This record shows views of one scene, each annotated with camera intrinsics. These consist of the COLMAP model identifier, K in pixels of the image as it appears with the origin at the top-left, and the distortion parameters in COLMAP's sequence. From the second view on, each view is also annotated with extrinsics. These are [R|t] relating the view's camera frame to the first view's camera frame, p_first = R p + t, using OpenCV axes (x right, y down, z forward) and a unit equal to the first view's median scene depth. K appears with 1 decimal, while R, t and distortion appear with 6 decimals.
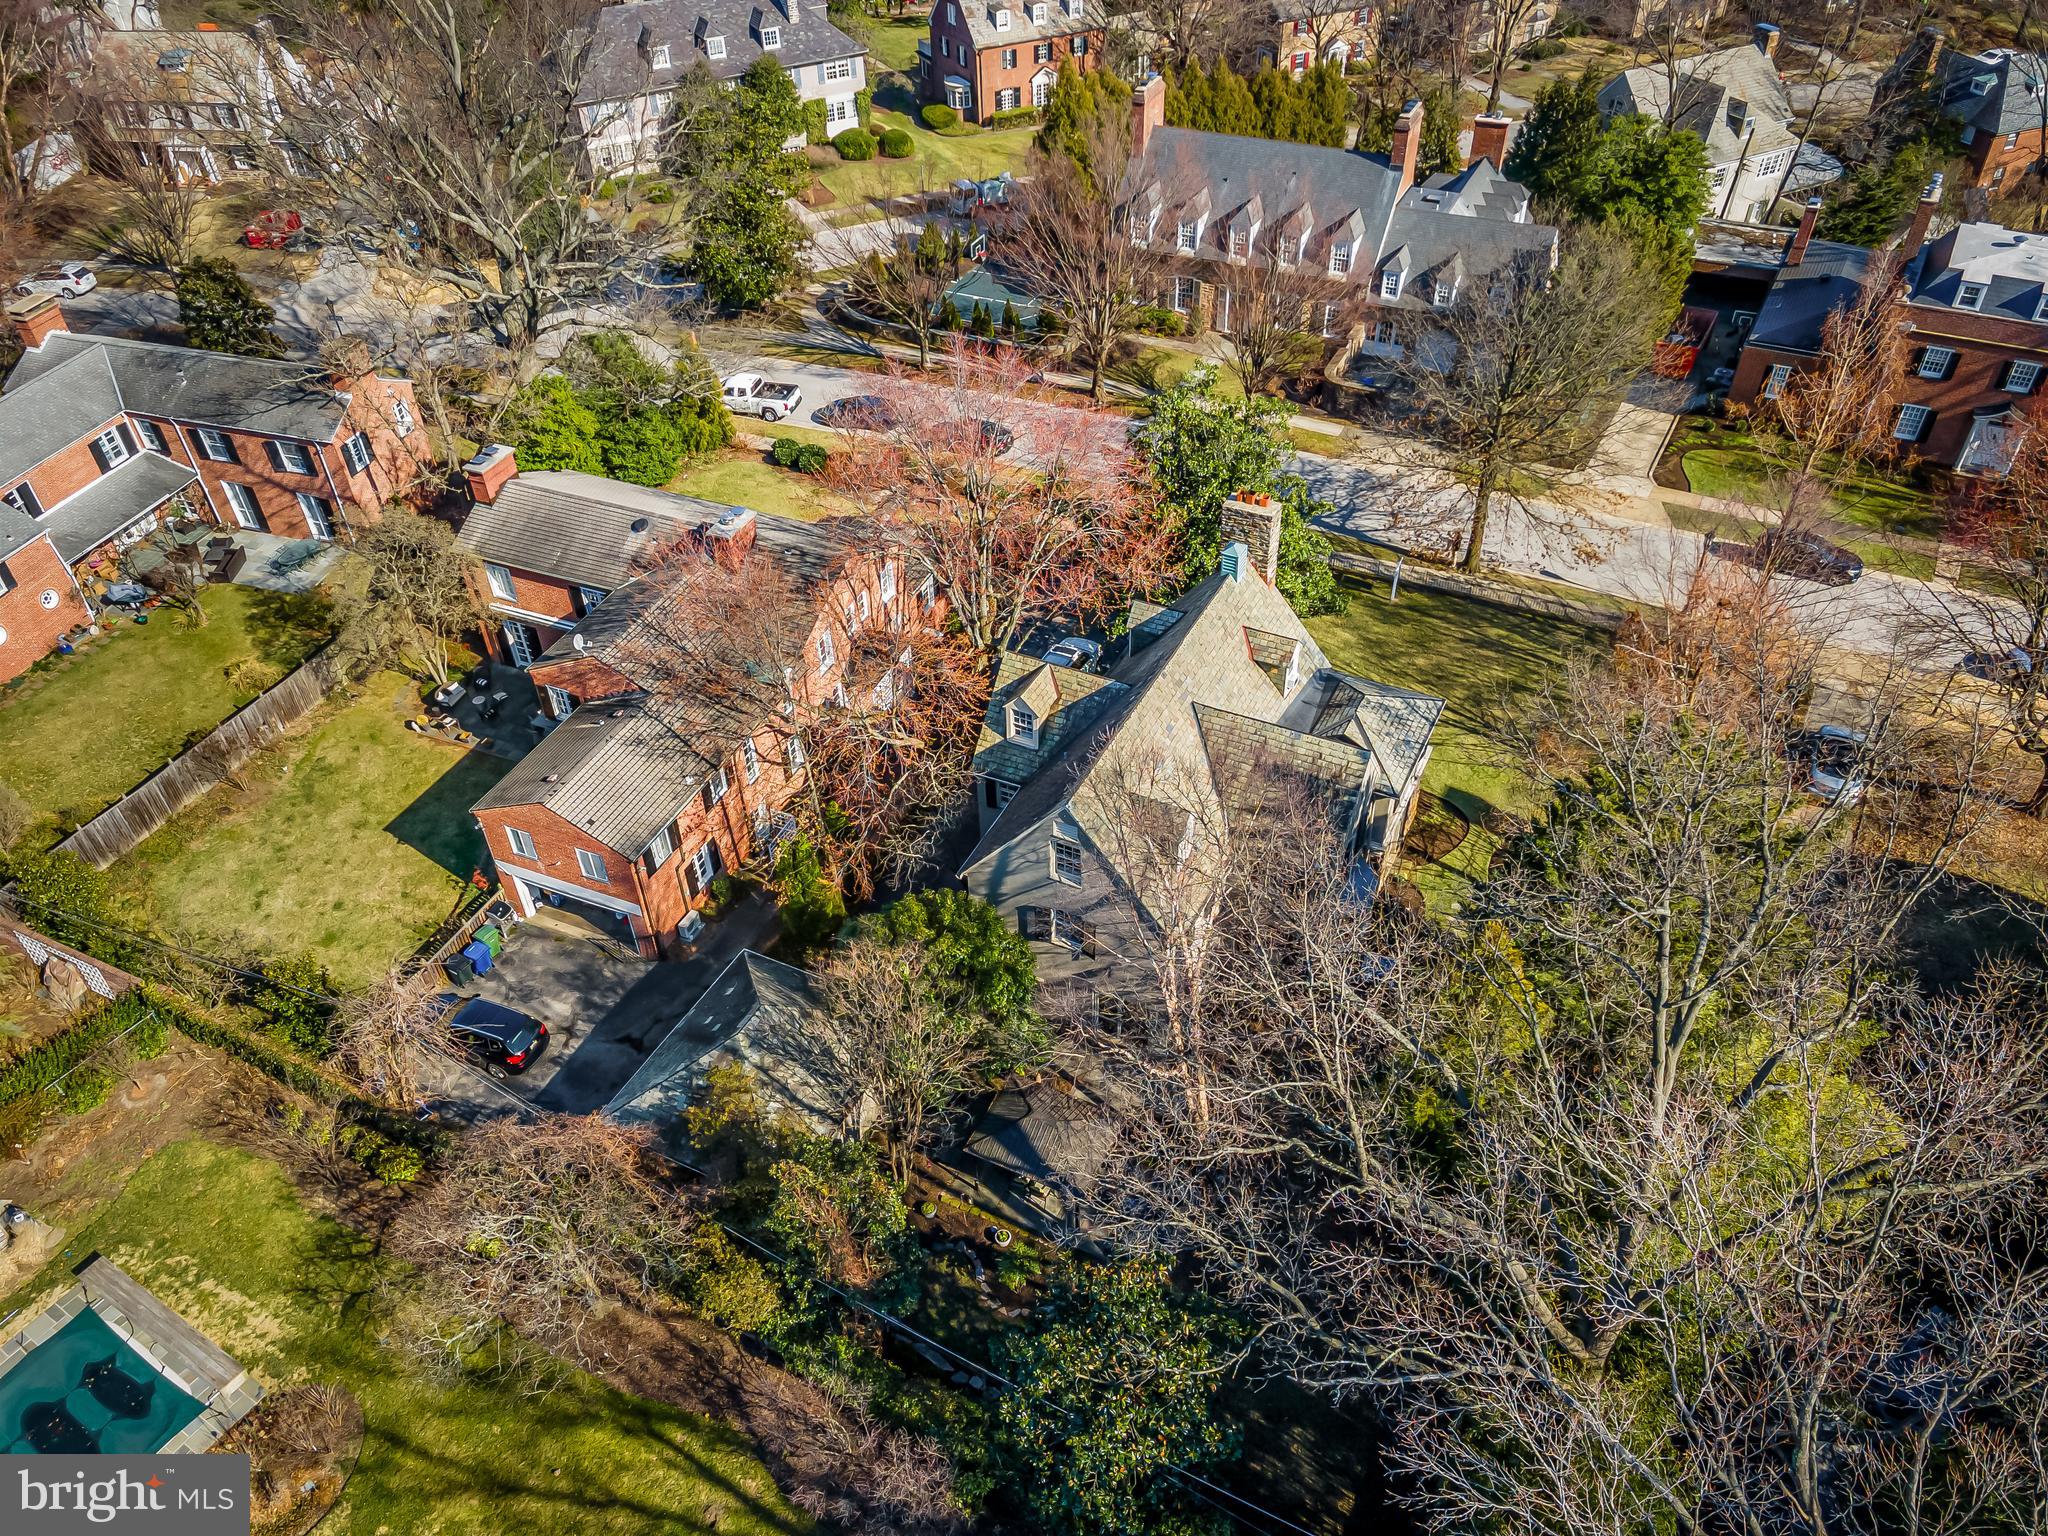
lens RADIAL K [[1482.8, 0, 1024.0], [0, 1482.8, 768.0], [0, 0, 1]] dist [0.051016, 0.000664]
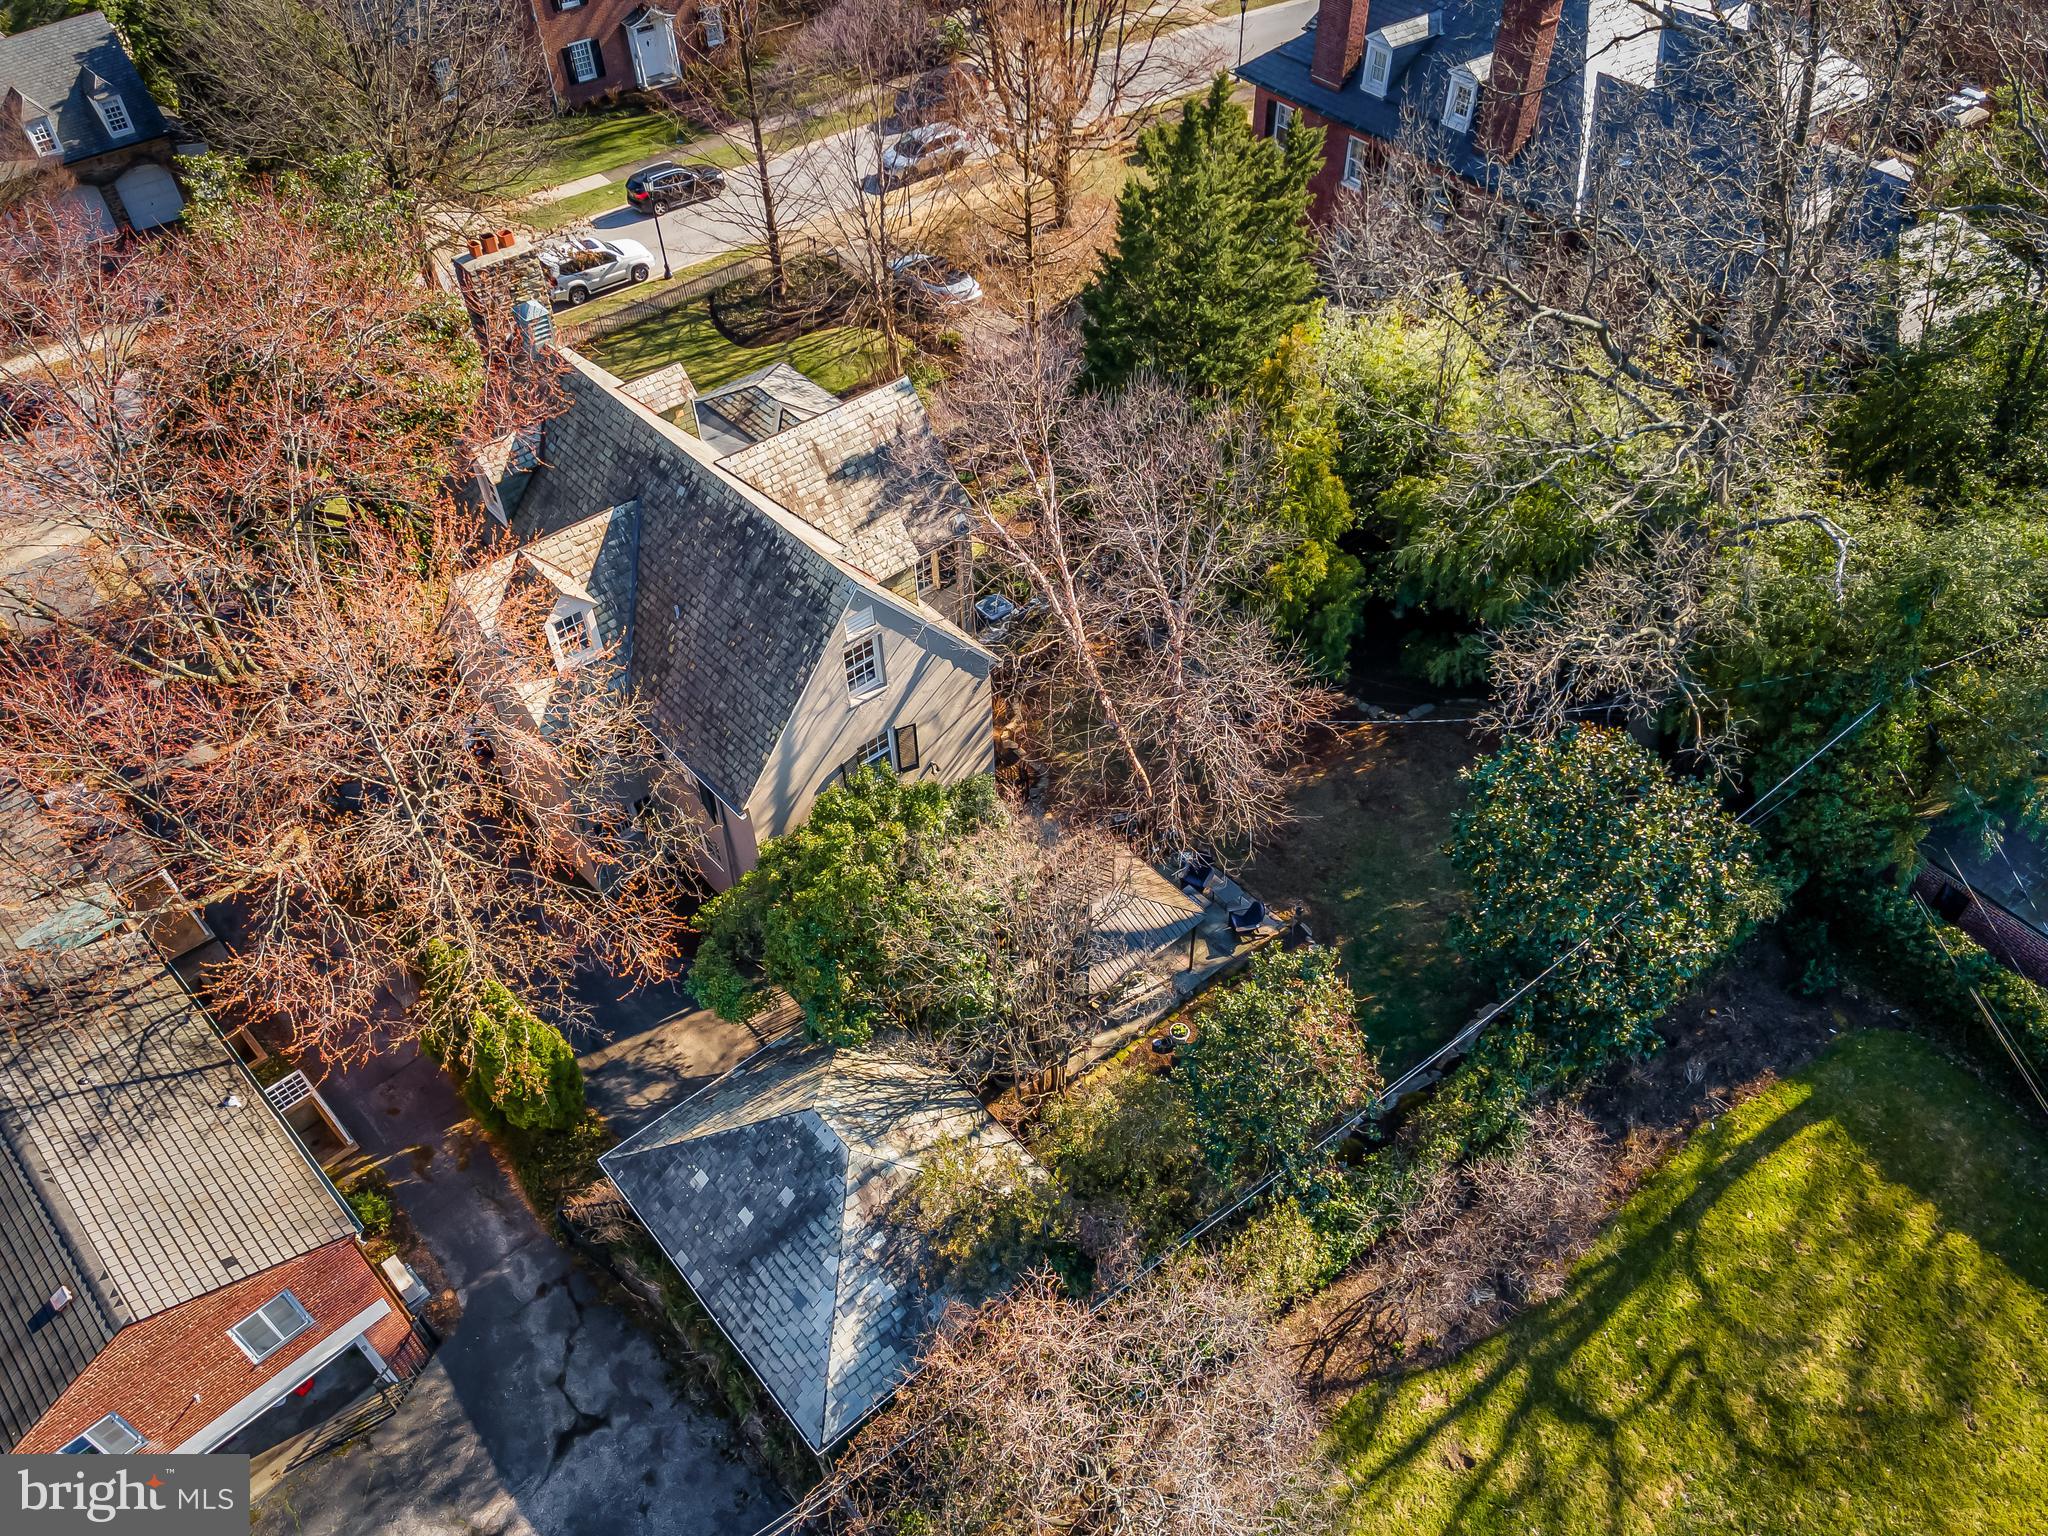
lens RADIAL K [[1564.3, 0, 1011.1], [0, 1564.3, 770.6], [0, 0, 1]] dist [0.030154, -0.001004]
pose [[0.388300, -0.631864, 0.670798, -0.433851], [0.610403, 0.721687, 0.326460, -0.094733], [-0.690385, 0.282693, 0.665923, 0.399931]]
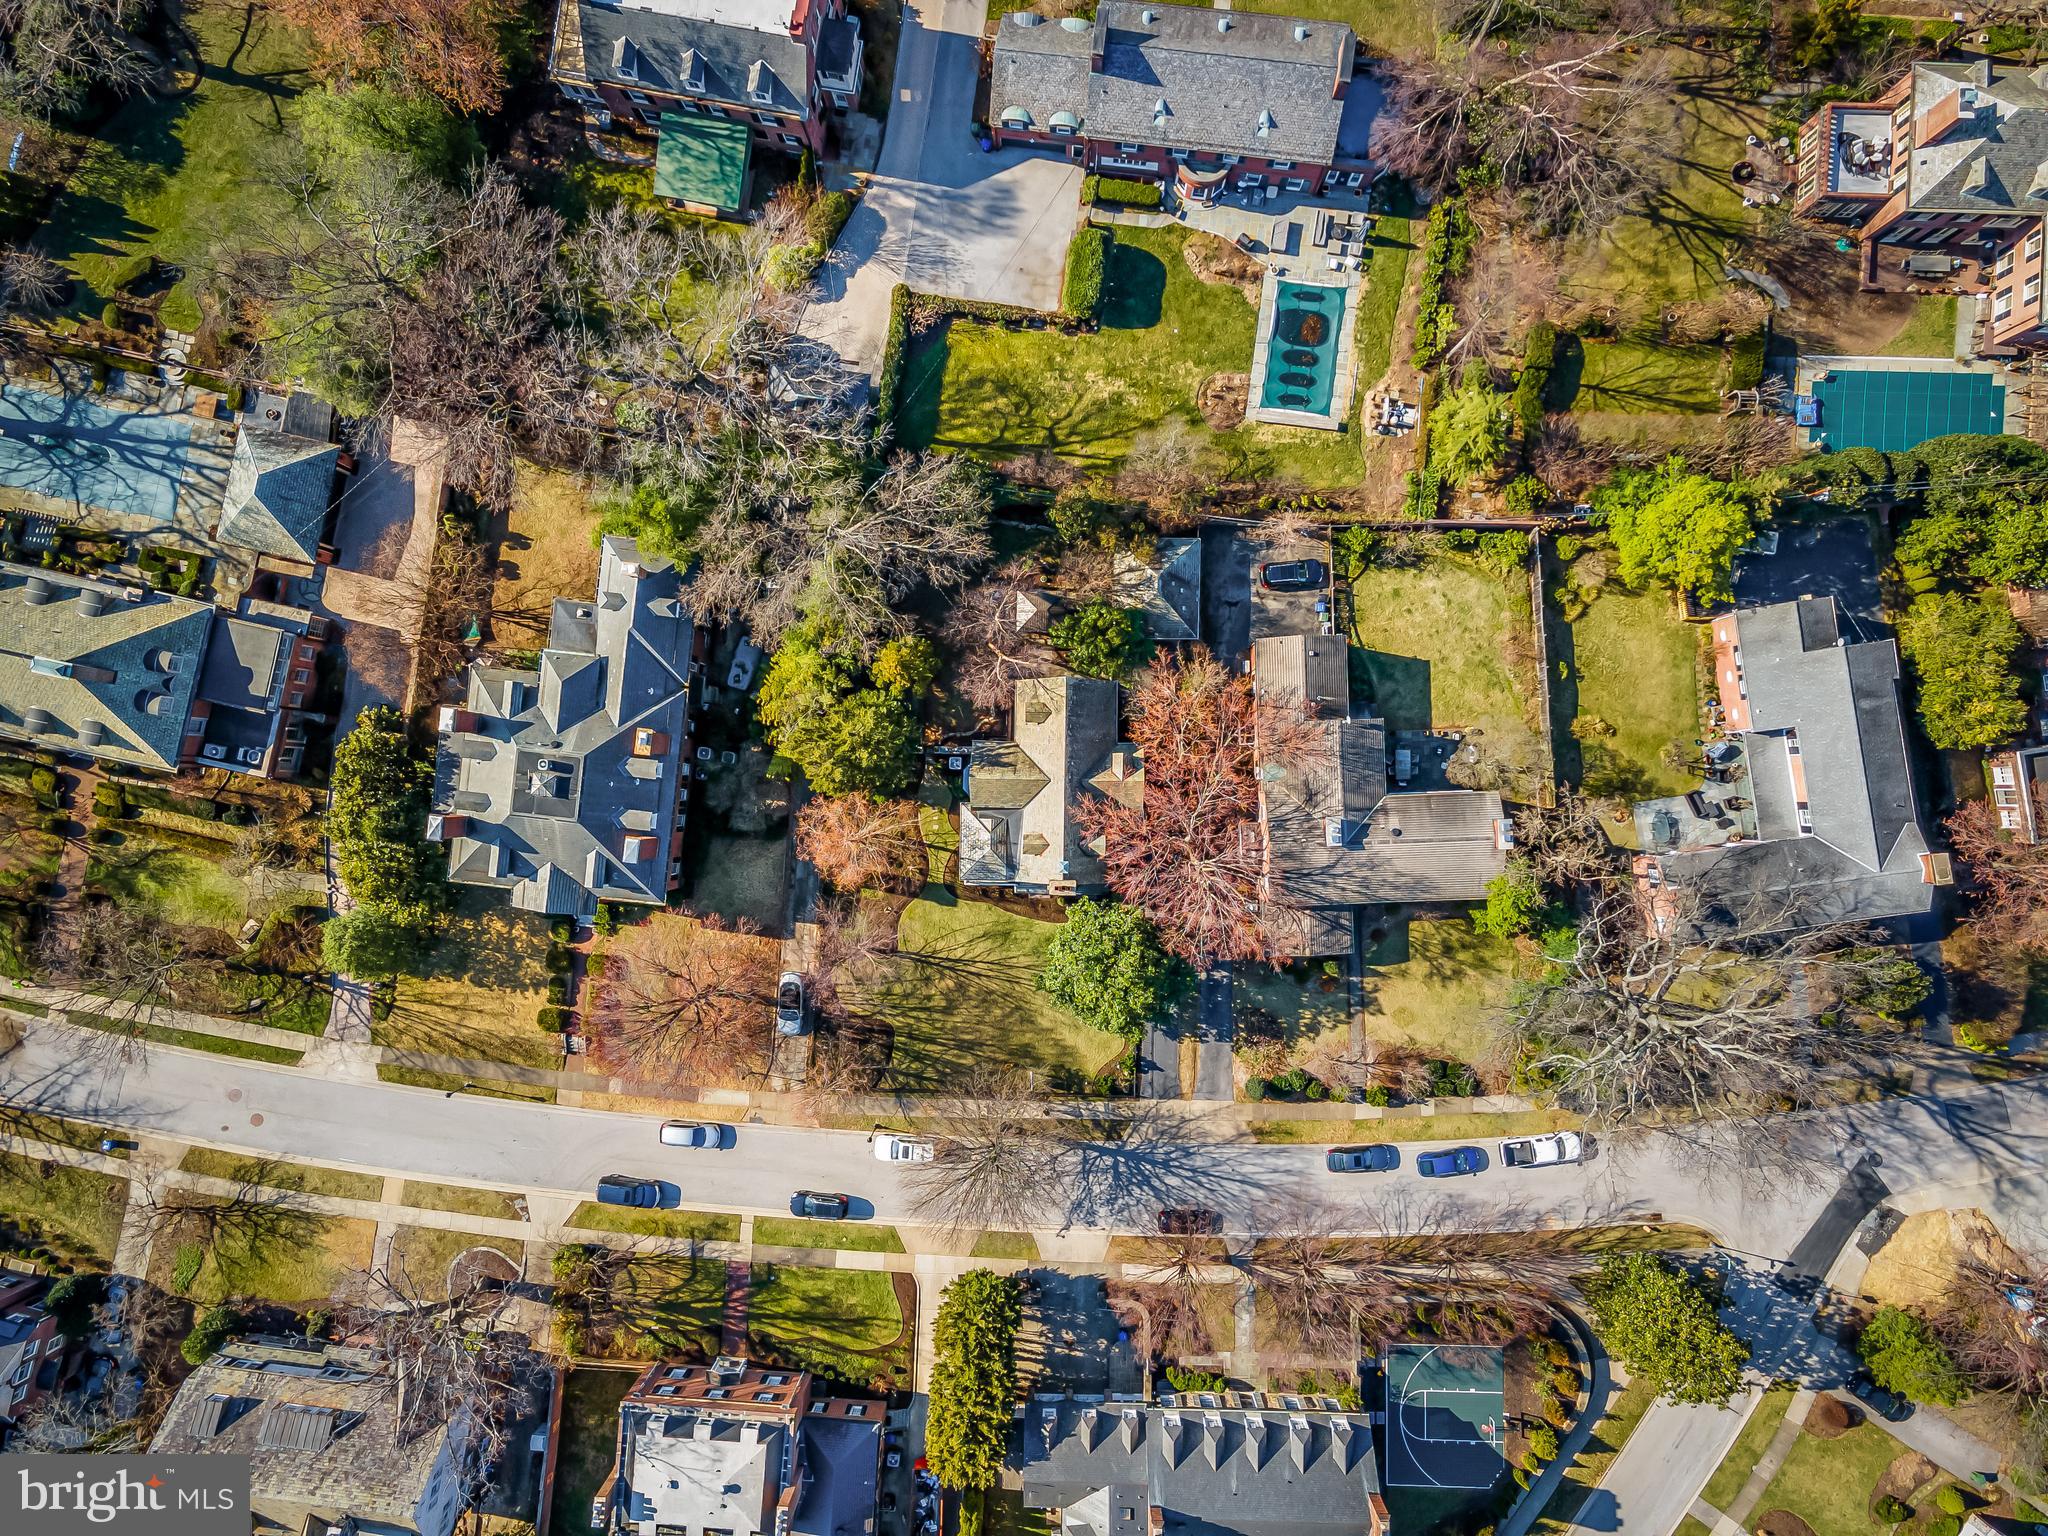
lens RADIAL K [[1564.3, 0, 1011.1], [0, 1564.3, 770.6], [0, 0, 1]] dist [0.030154, -0.001004]
pose [[-0.898841, 0.435105, 0.052622, 0.035040], [-0.239031, -0.587311, 0.773259, -1.777152], [0.367355, 0.682459, 0.631902, -0.507749]]
